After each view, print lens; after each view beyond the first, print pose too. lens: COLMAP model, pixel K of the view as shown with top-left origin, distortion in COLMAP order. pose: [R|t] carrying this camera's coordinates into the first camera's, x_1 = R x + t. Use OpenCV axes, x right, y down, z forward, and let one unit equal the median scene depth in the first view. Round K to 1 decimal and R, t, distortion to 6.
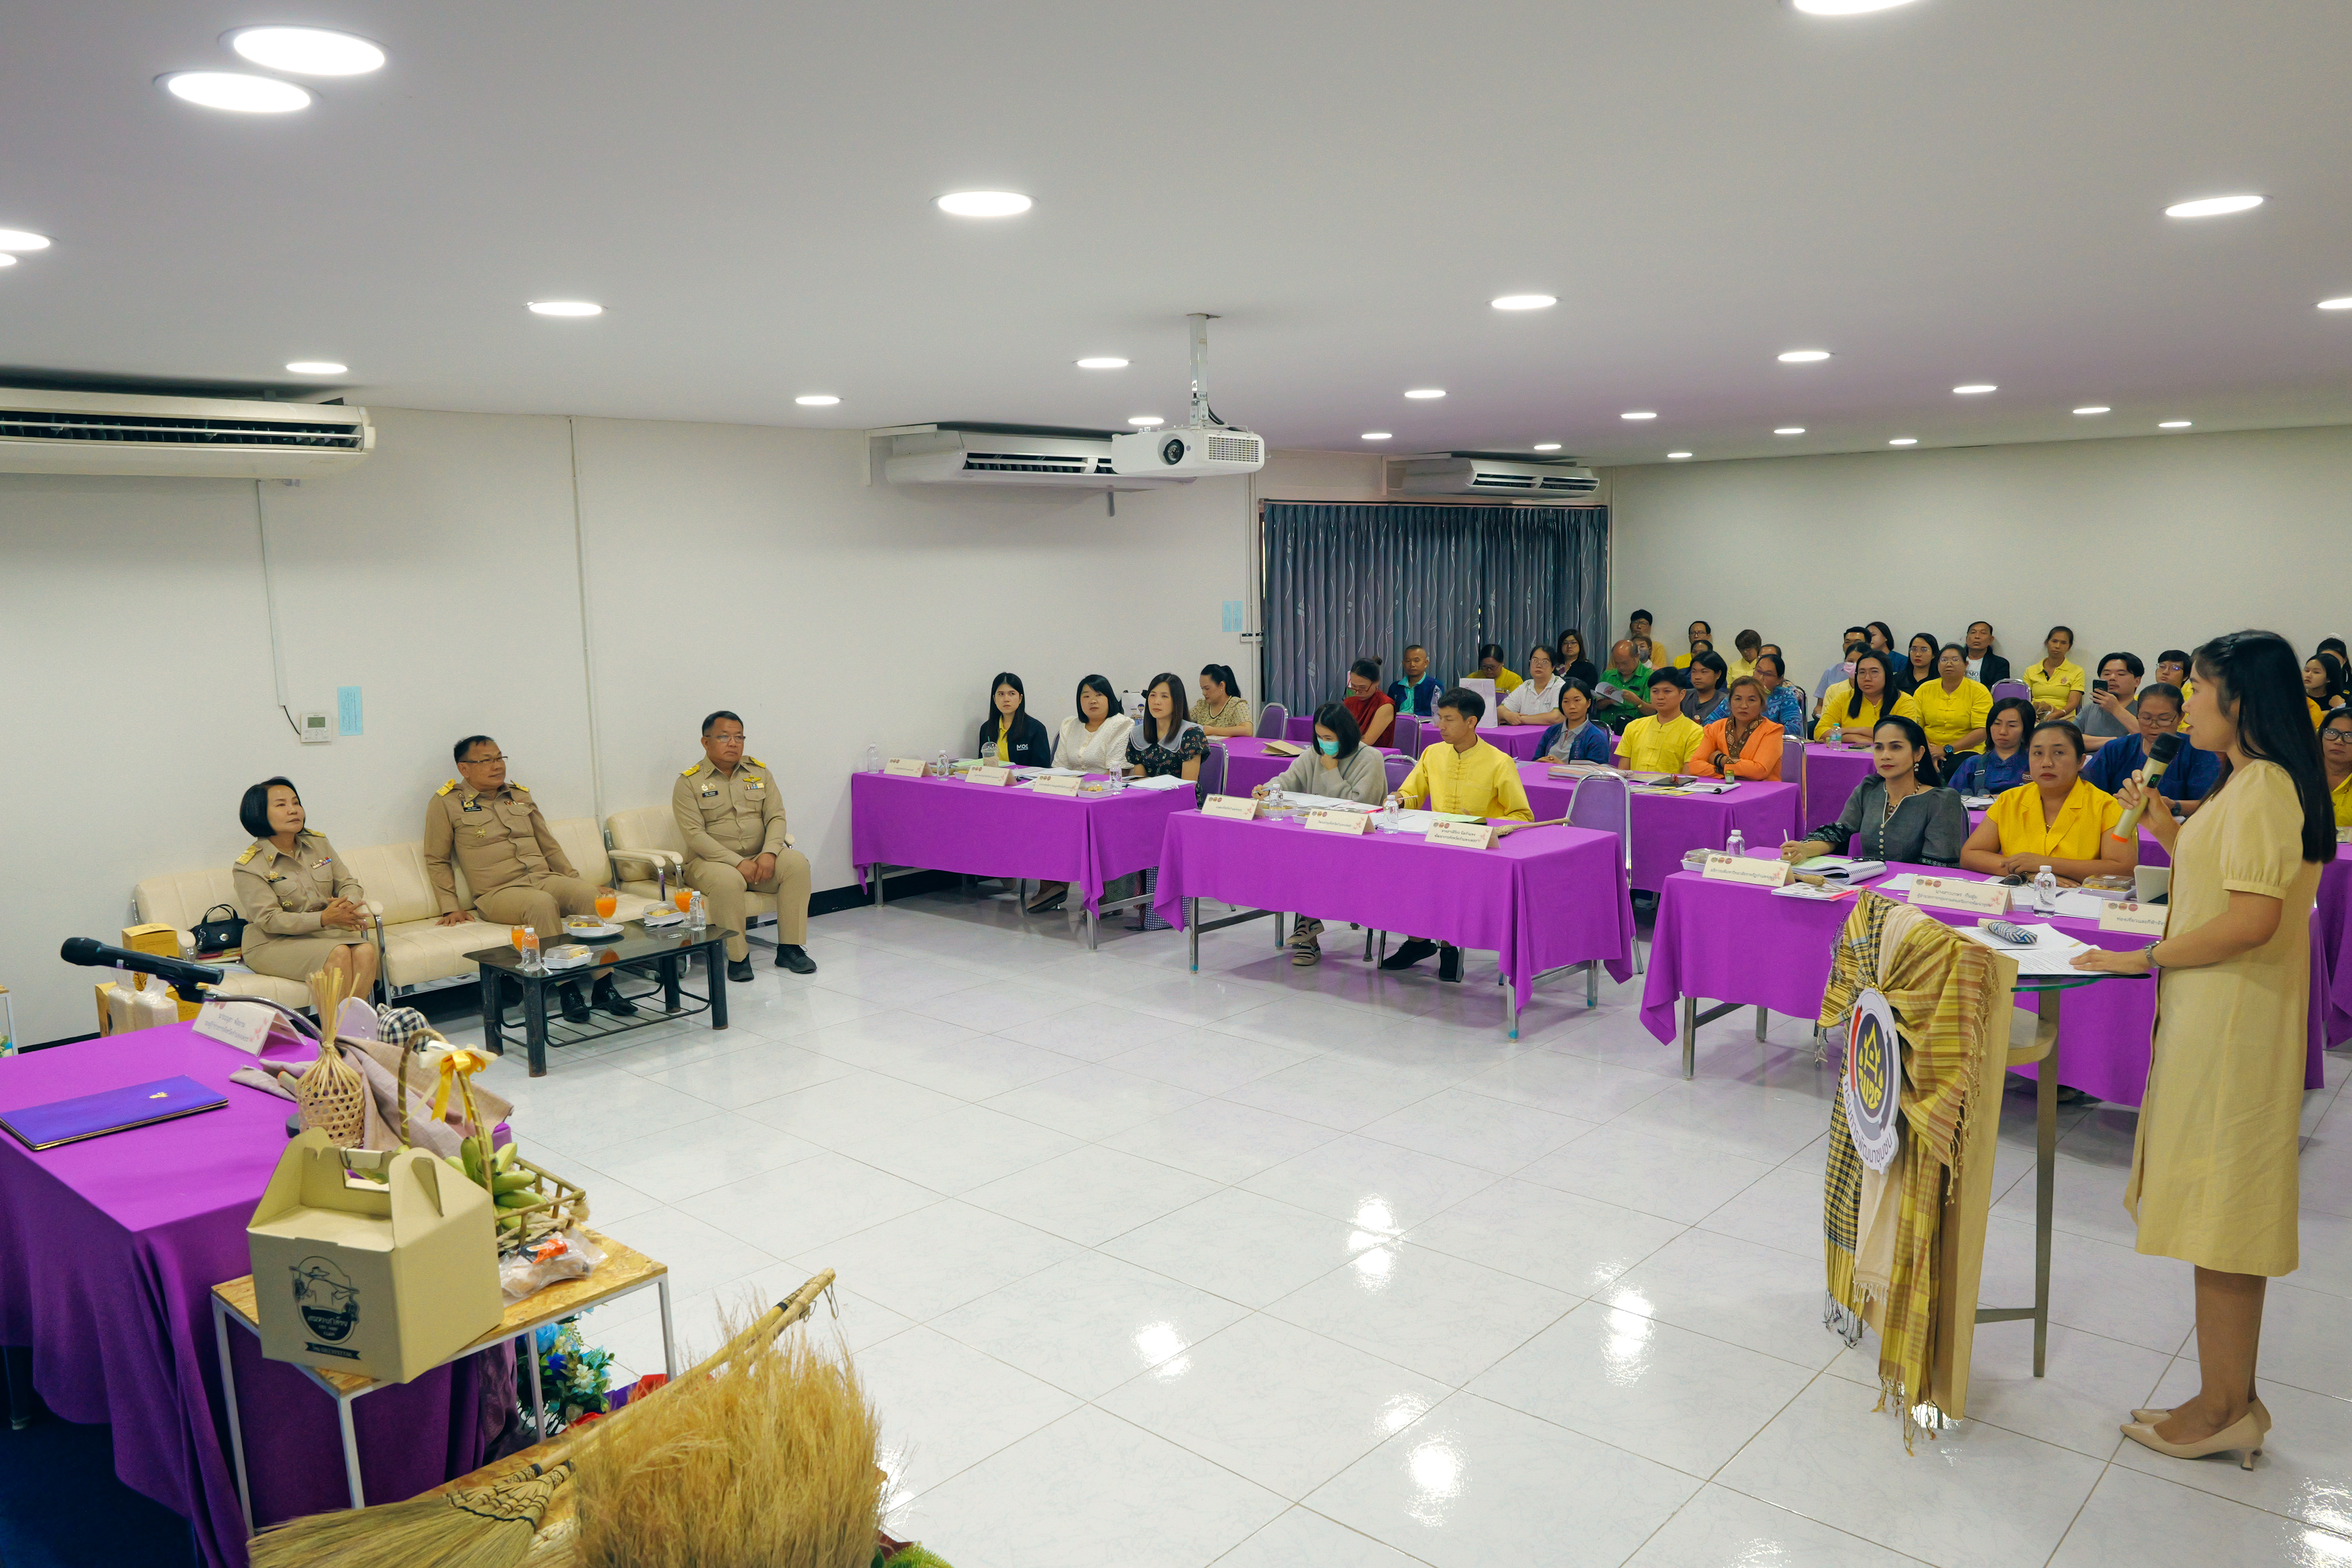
lens RADIAL K [[1634.8, 0, 1176.0], [0, 1634.8, 784.0], [0, 0, 1]] dist [-0.001662, 0.000312]
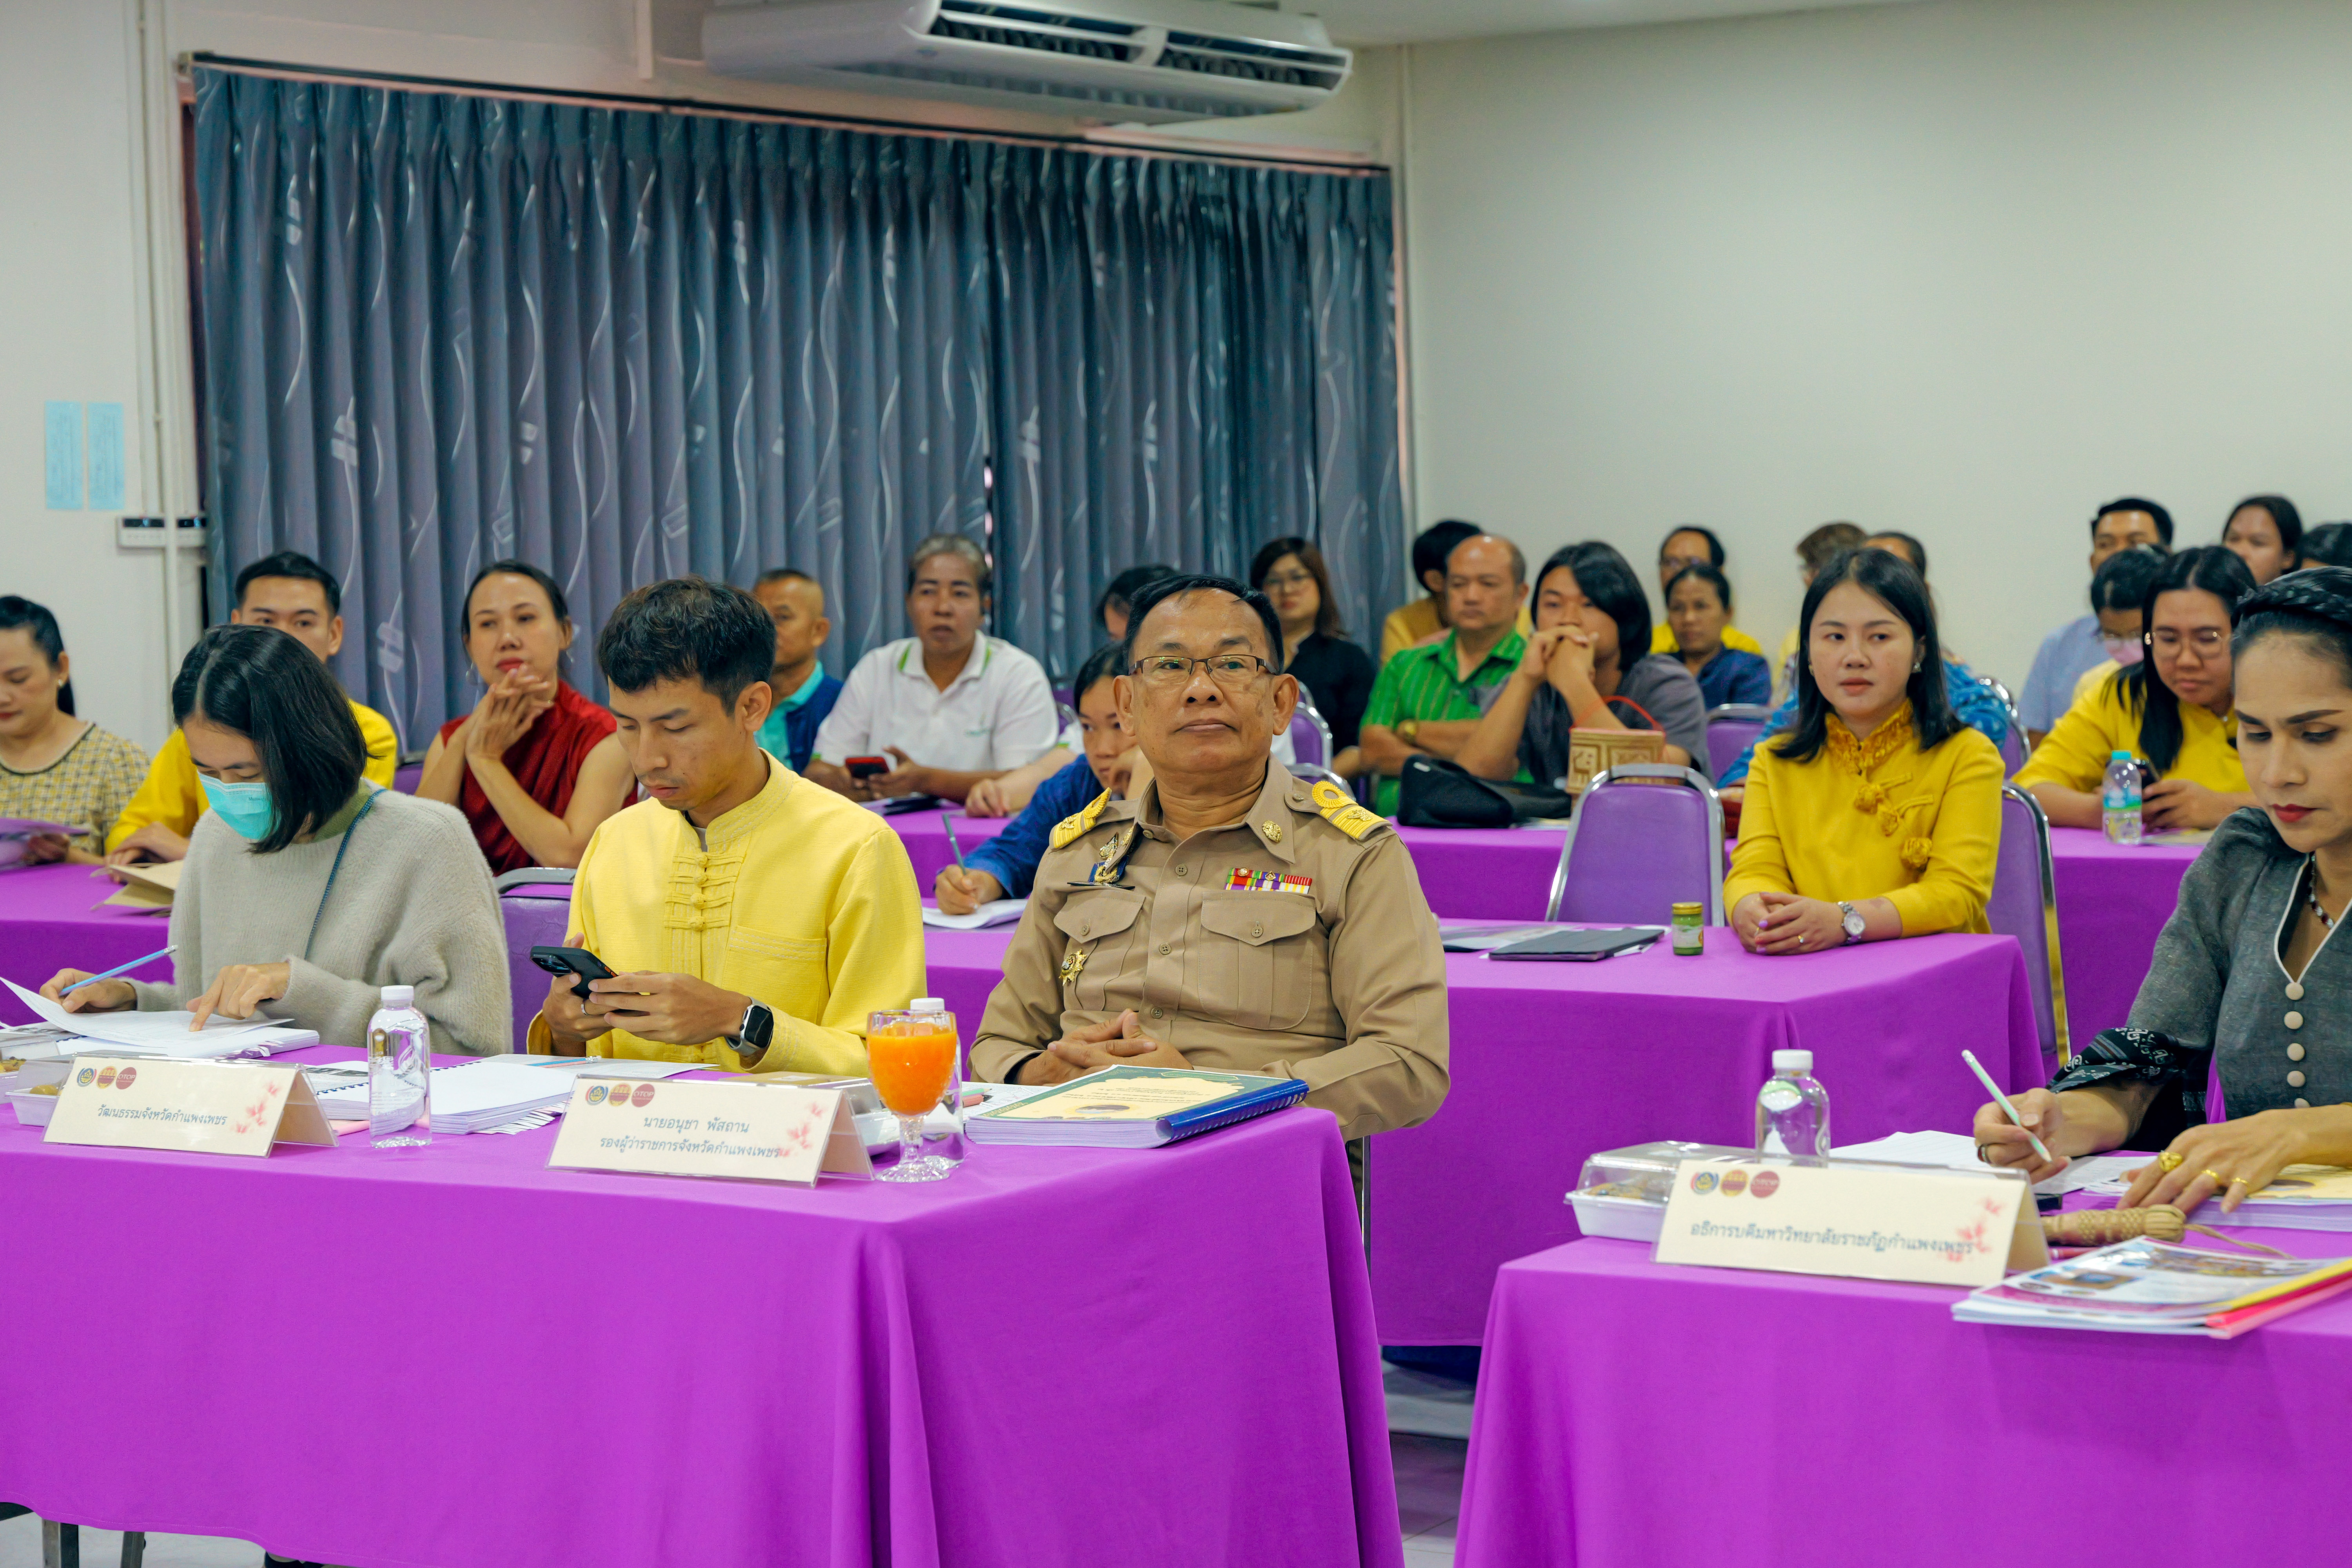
lens RADIAL K [[4749.6, 0, 1176.0], [0, 4749.6, 784.0], [0, 0, 1]] dist [-0.028205, -0.049818]
pose [[0.980307, -0.021948, 0.196256, 0.057492], [0.035232, 0.997299, -0.064452, 0.013806], [-0.194312, 0.070097, 0.978432, 0.162602]]
